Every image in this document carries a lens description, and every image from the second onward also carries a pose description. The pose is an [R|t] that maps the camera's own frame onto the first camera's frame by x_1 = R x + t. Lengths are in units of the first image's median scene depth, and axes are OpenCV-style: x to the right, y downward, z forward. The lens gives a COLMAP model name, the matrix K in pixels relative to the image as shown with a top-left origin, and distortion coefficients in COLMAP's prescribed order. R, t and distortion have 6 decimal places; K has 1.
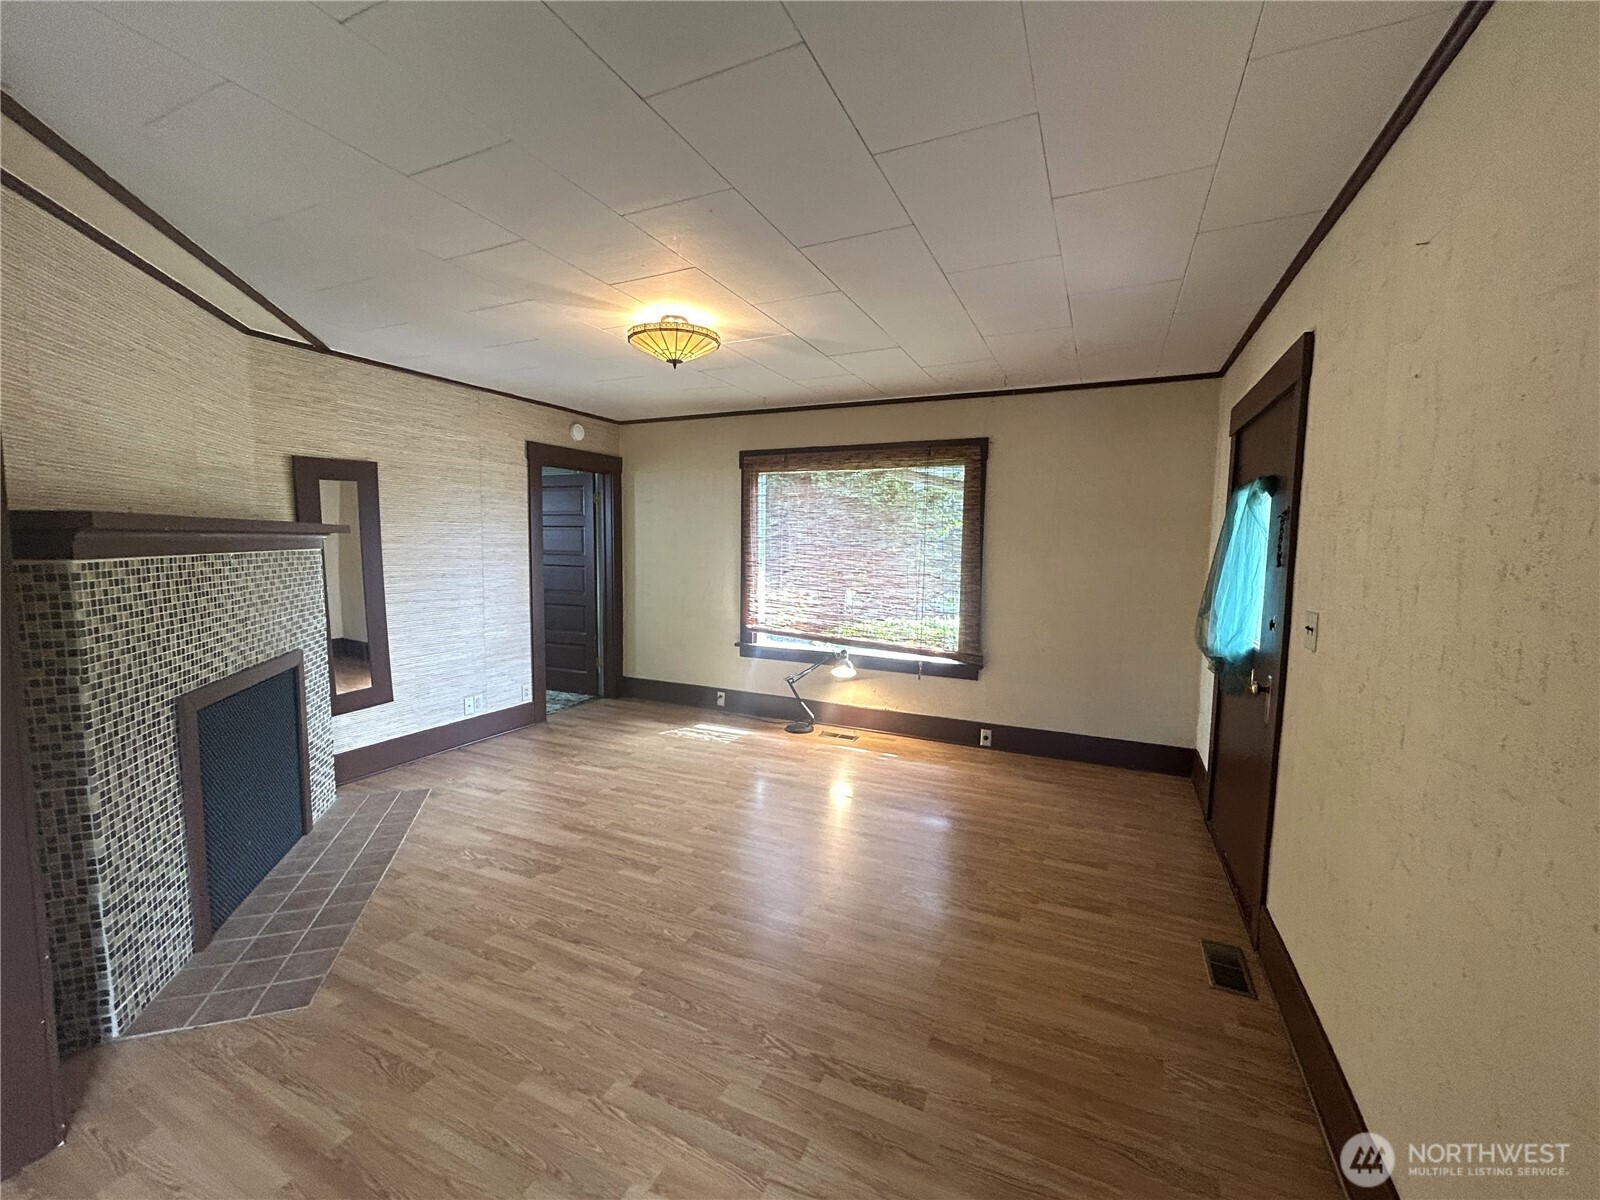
lens RADIAL K [[656.3, 0, 801.8], [0, 656.3, 598.4], [0, 0, 1]] dist [-0.002449, 0.000483]
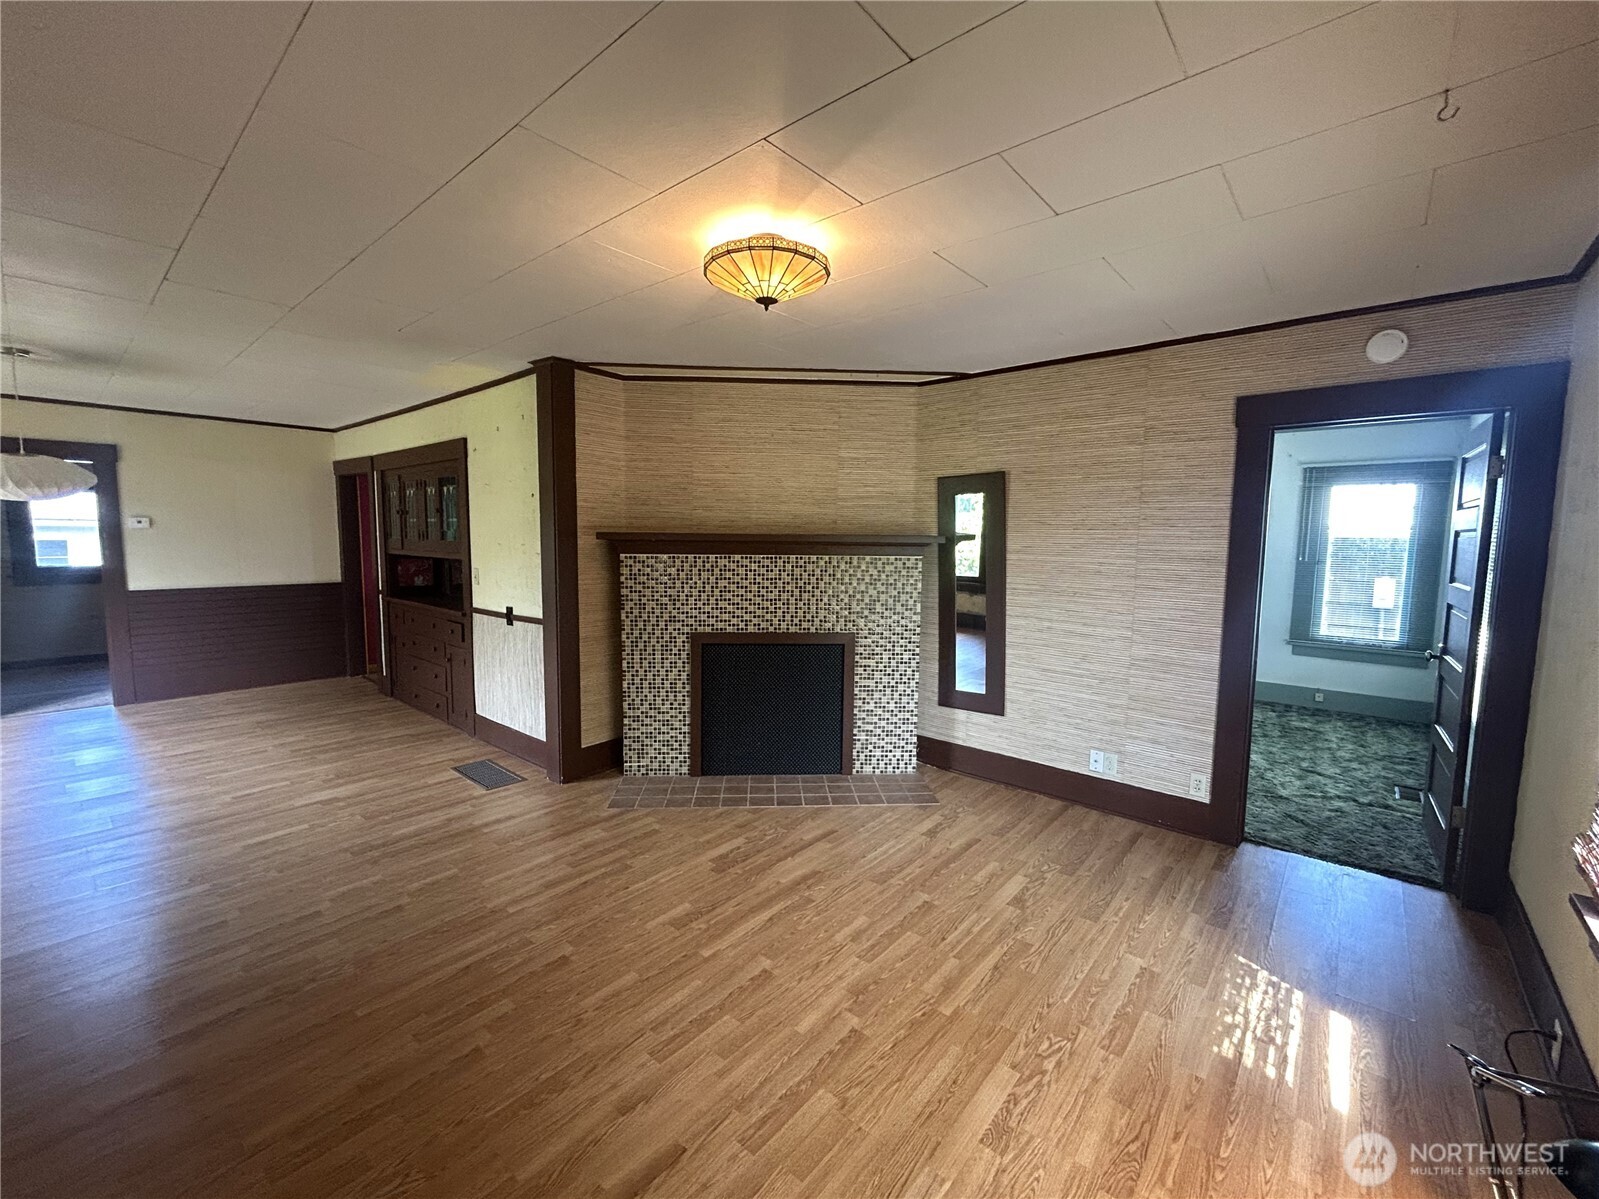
lens RADIAL K [[655.9, 0, 796.1], [0, 655.9, 599.1], [0, 0, 1]] dist [-0.002449, 0.000483]
pose [[-0.273344, 0.078479, -0.958710, 0.389031], [-0.098721, 0.989115, 0.109114, -0.092719], [0.956837, 0.124470, -0.262621, 0.965921]]
